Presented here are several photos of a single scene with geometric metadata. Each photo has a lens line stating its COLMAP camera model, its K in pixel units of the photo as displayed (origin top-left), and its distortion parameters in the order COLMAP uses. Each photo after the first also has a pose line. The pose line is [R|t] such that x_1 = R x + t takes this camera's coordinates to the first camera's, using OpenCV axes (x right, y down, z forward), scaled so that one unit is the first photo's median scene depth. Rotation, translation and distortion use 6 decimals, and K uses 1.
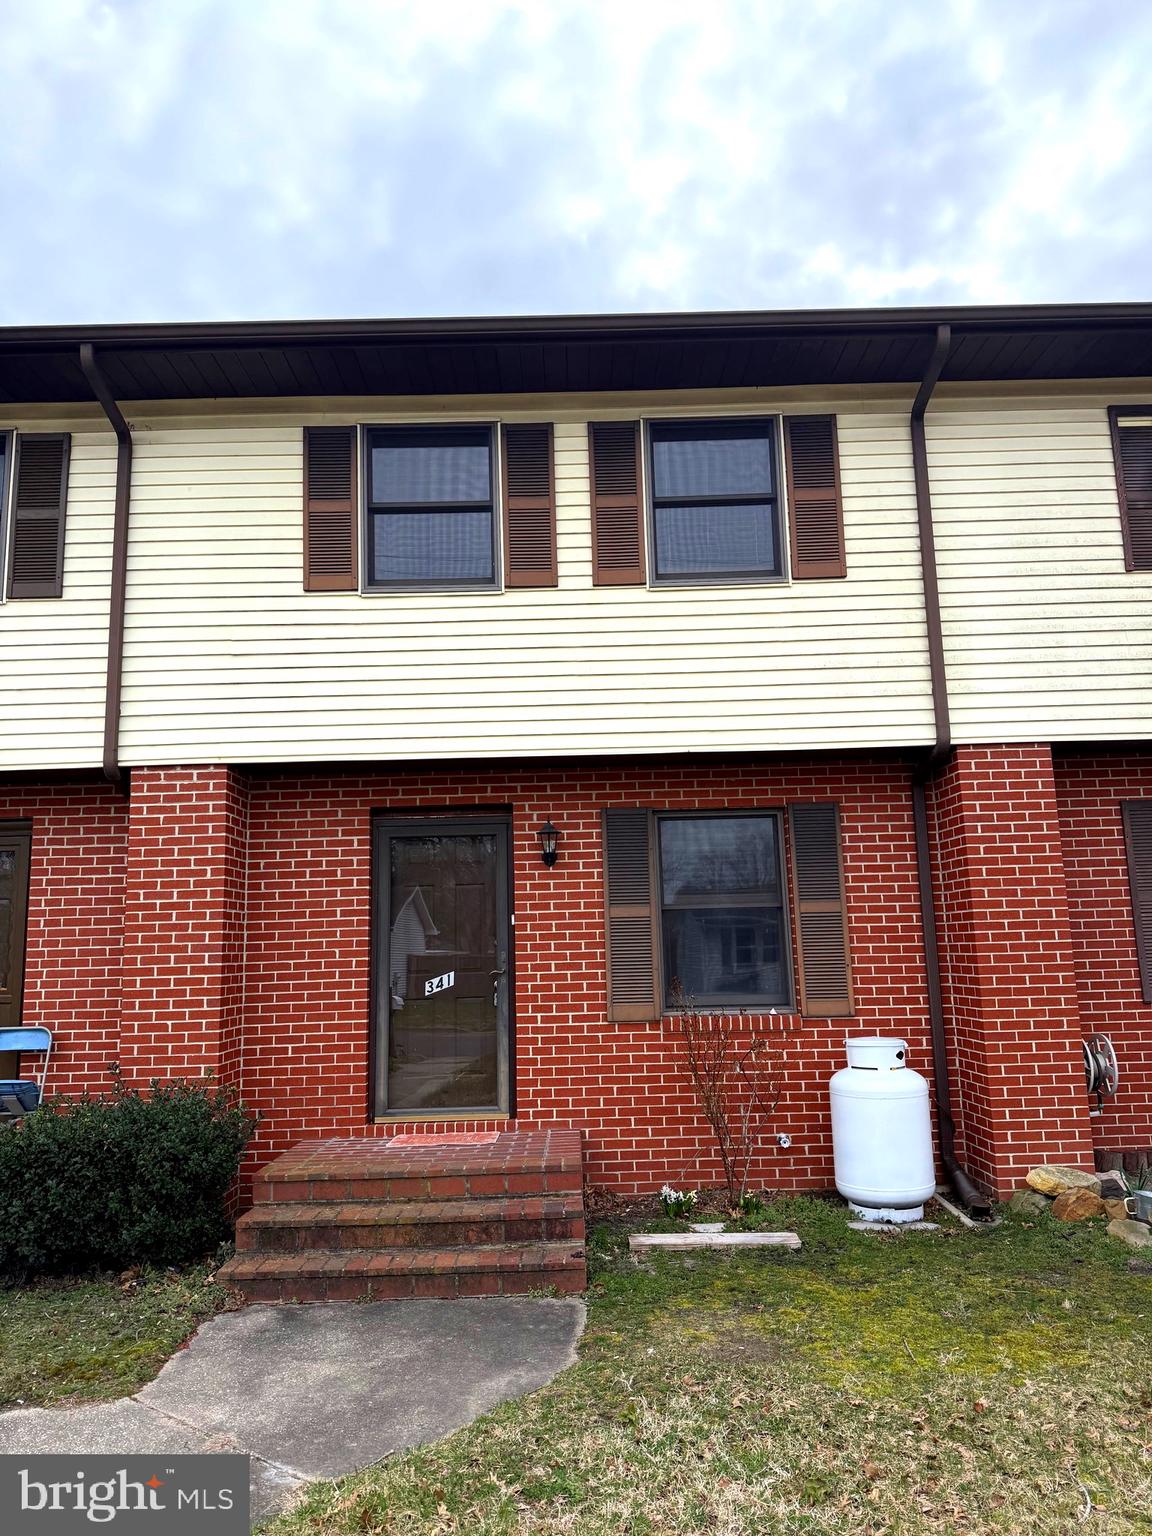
lens RADIAL K [[1068.6, 0, 580.3], [0, 1068.6, 771.5], [0, 0, 1]] dist [0.059611, -0.010892]
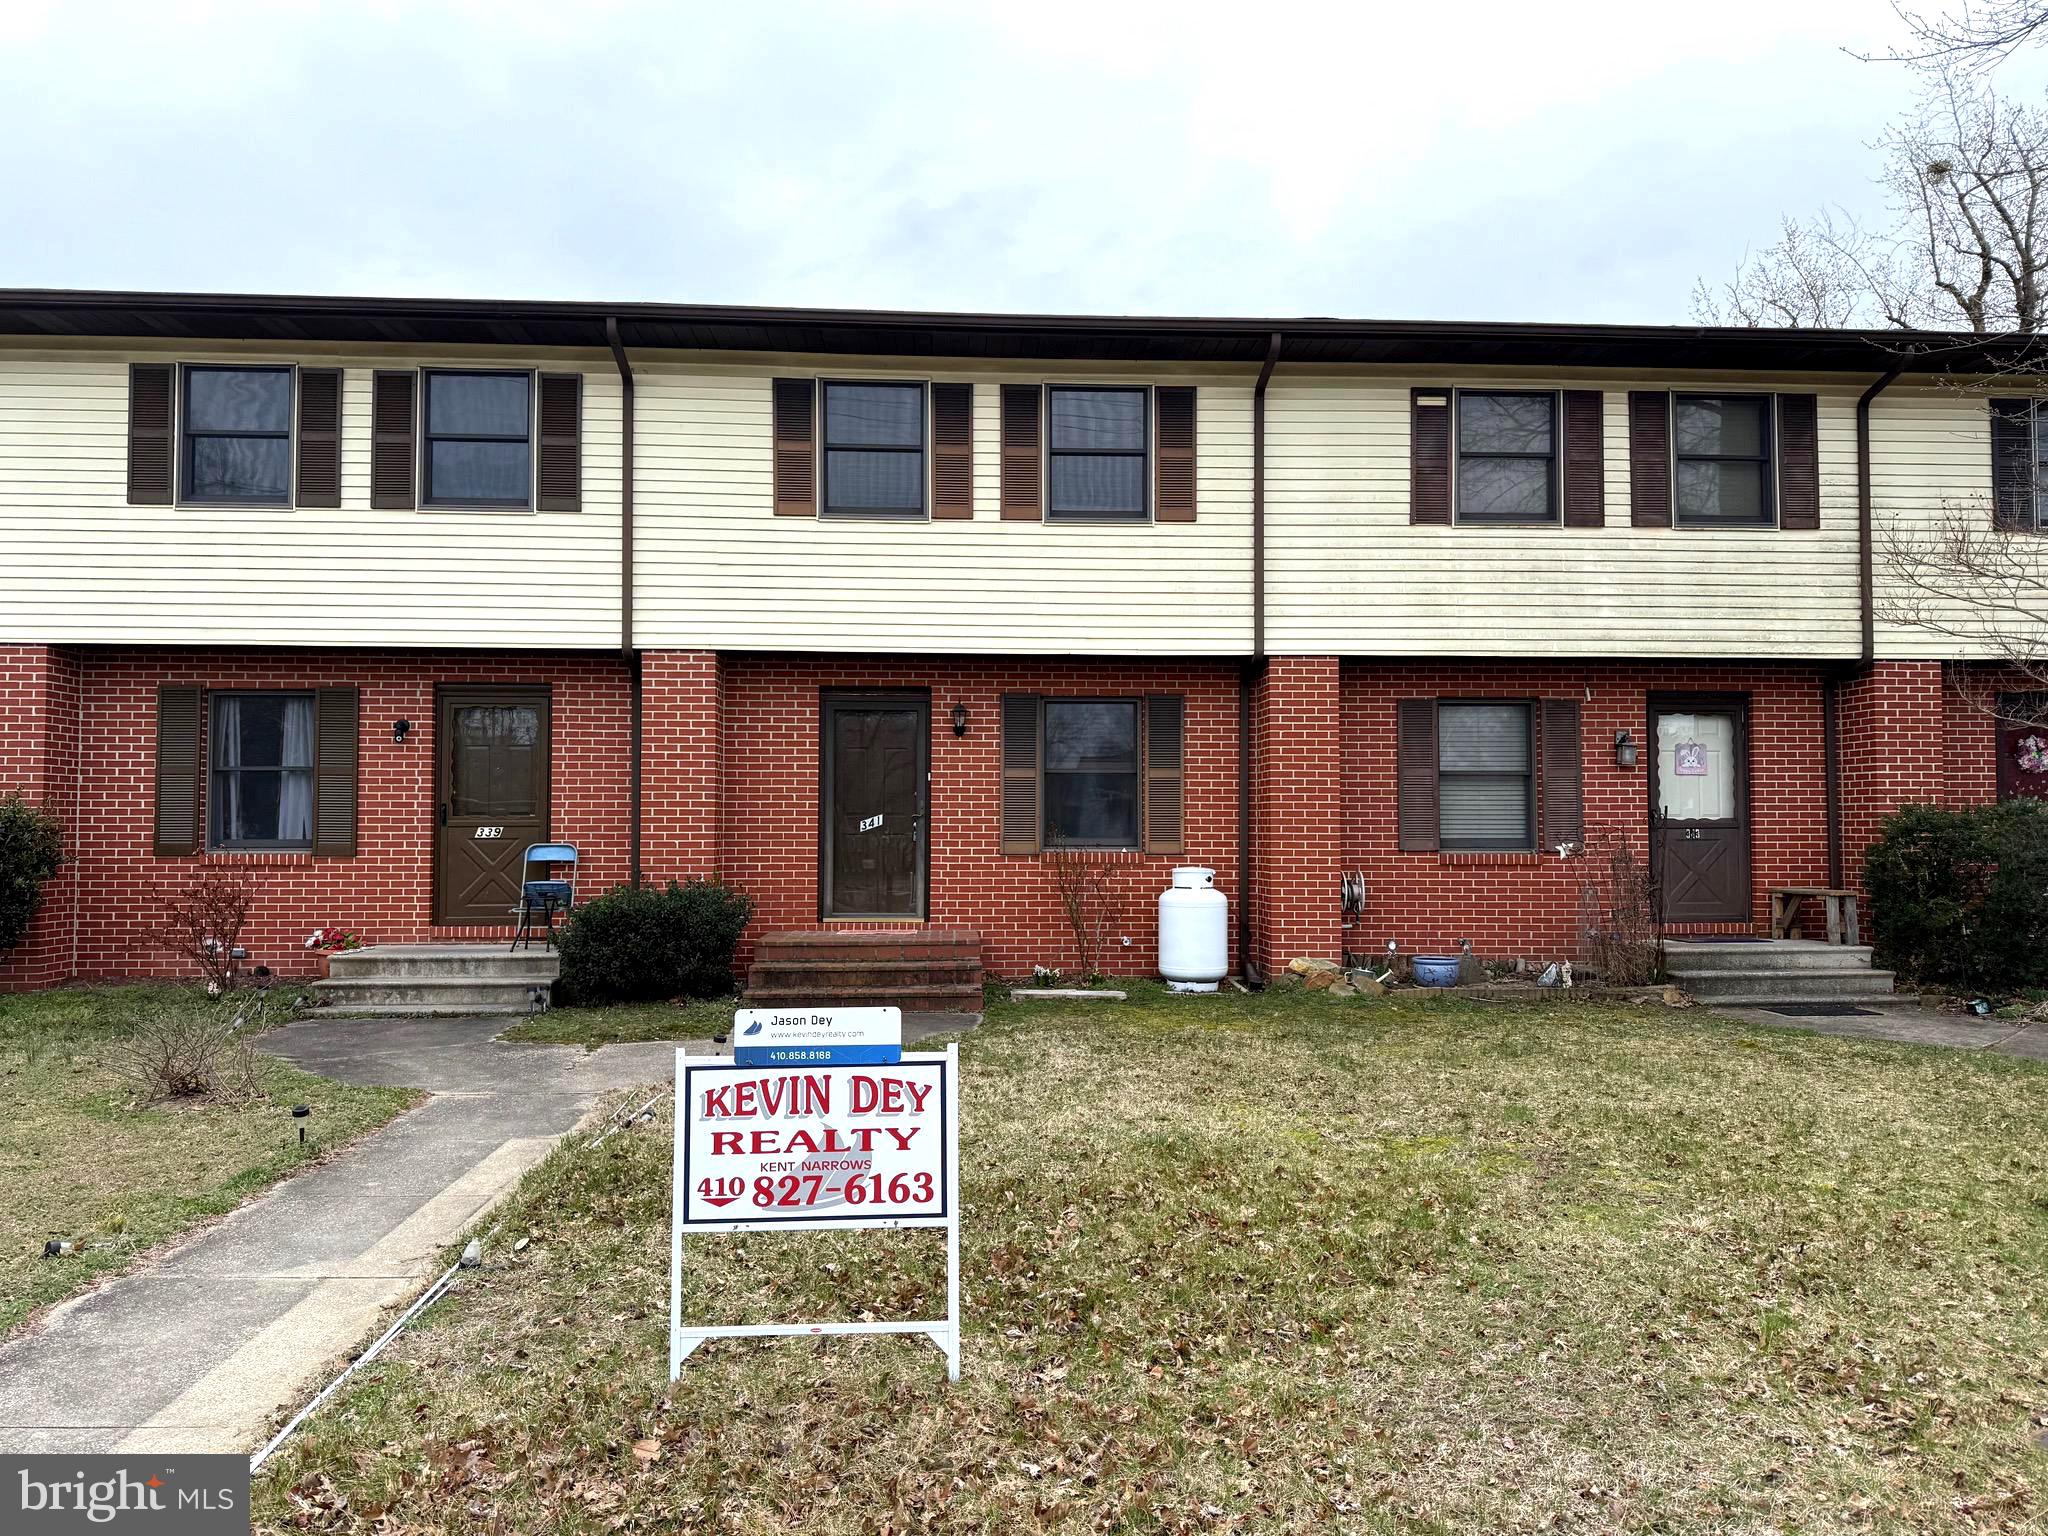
lens RADIAL K [[1424.9, 0, 1028.3], [0, 1424.9, 768.5], [0, 0, 1]] dist [0.059611, -0.010892]
pose [[0.998074, 0.032103, 0.053080, -0.035922], [-0.038125, 0.992440, 0.116659, -0.077981], [-0.048933, -0.118458, 0.991753, -0.728526]]
